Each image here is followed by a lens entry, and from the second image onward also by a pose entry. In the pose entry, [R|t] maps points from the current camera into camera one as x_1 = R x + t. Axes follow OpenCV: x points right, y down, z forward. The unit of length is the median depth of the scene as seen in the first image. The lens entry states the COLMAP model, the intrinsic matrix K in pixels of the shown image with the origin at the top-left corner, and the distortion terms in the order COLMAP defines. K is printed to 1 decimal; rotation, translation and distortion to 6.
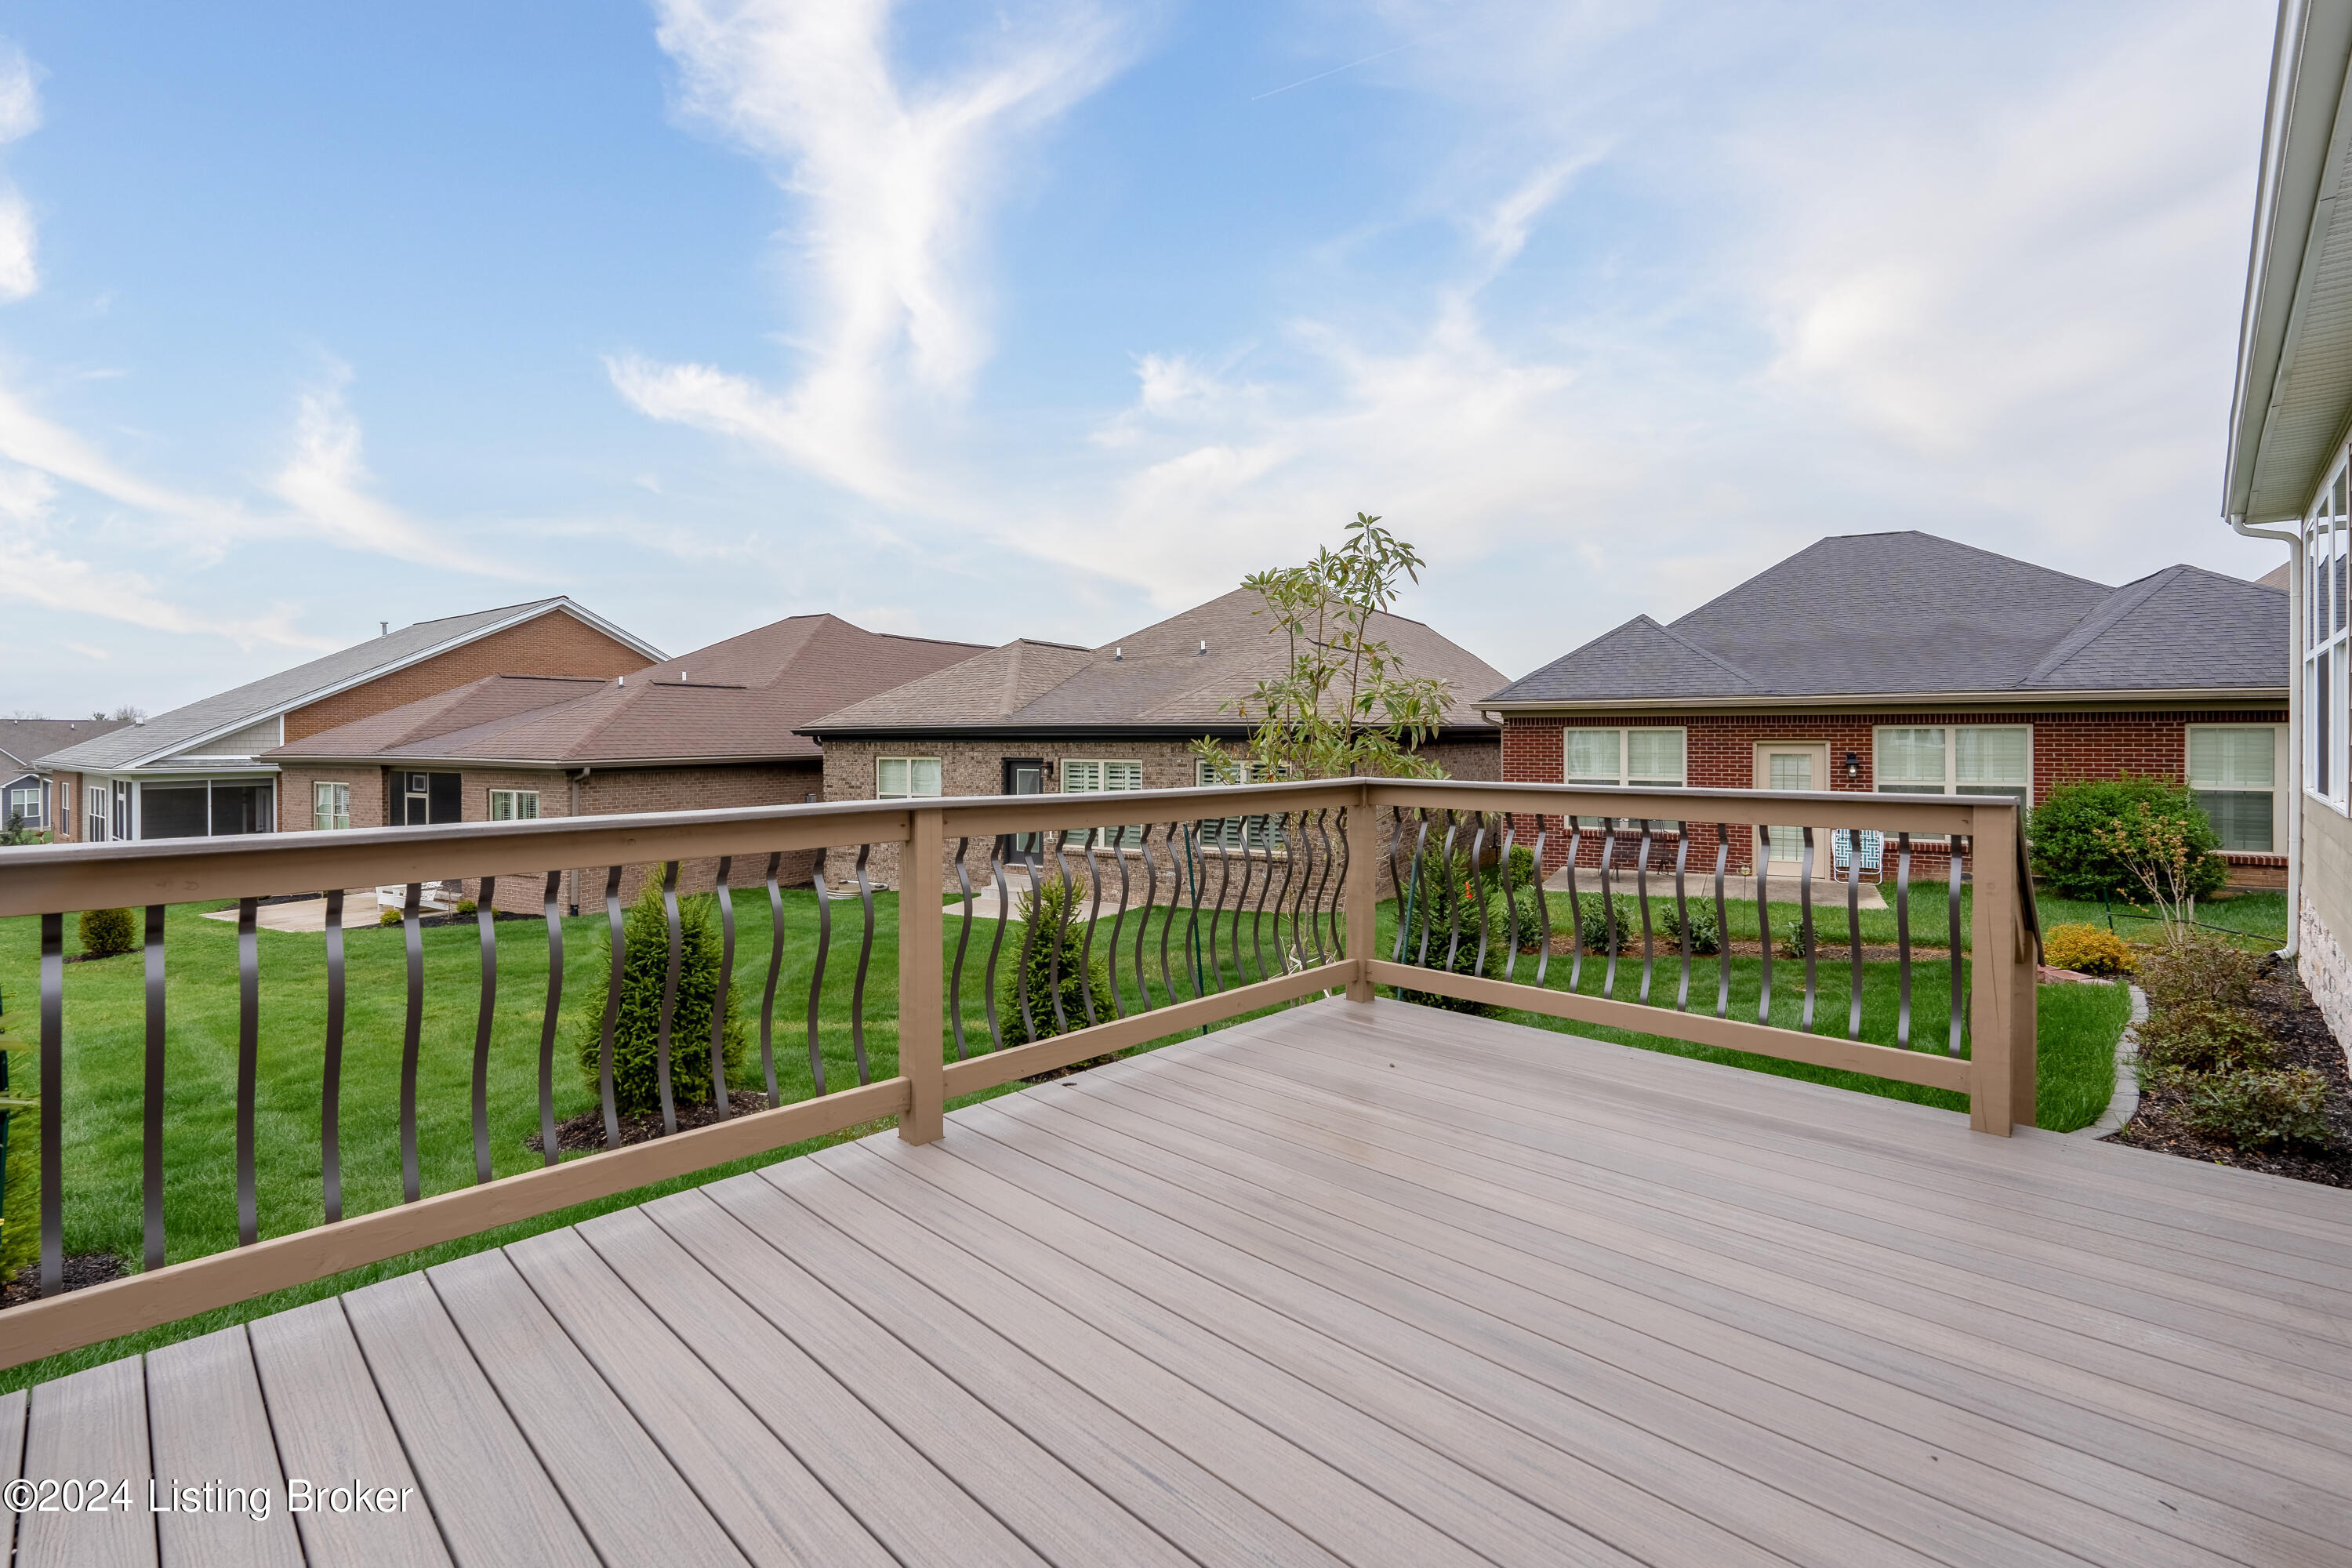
lens RADIAL K [[1067.8, 0, 1178.2], [0, 1067.8, 737.0], [0, 0, 1]] dist [0.000064, 0.000019]
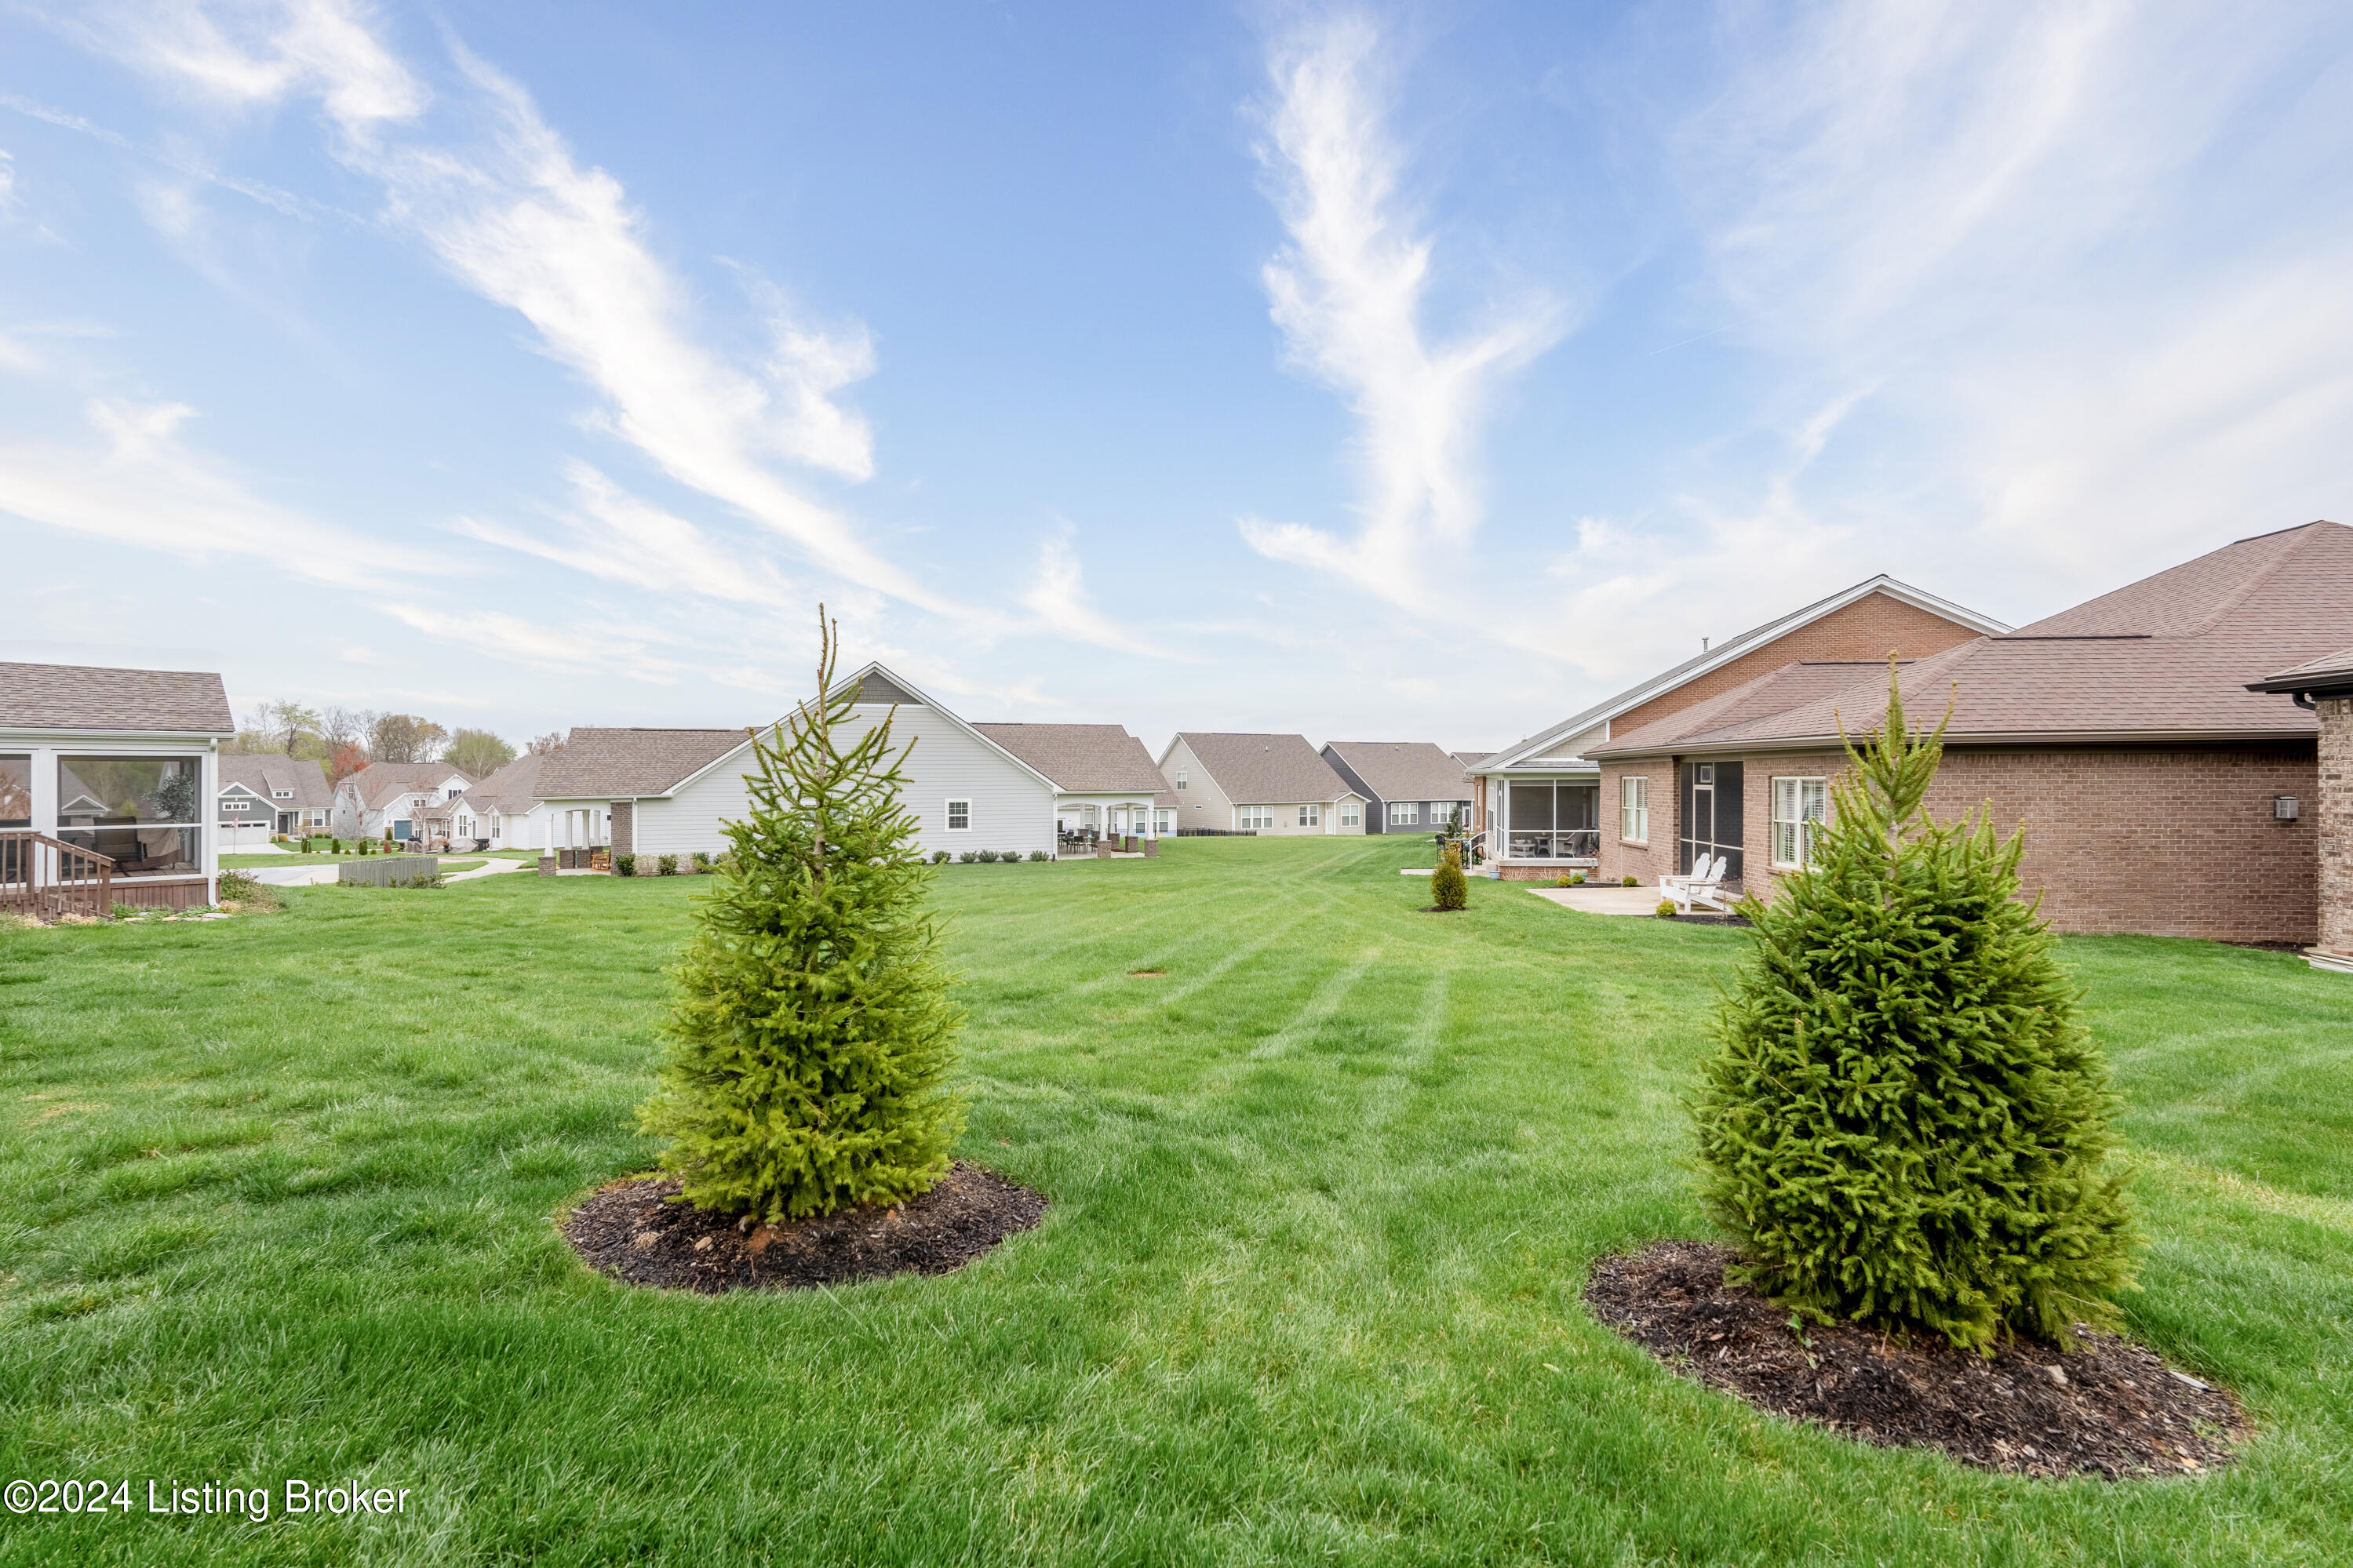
lens RADIAL K [[1035.6, 0, 1176.5], [0, 1035.6, 784.0], [0, 0, 1]] dist [-0.001700, -0.000373]
pose [[0.415952, 0.004422, -0.909376, -0.070524], [-0.000862, 0.999990, 0.004468, 0.042333], [0.909386, -0.001074, 0.415951, 0.178341]]
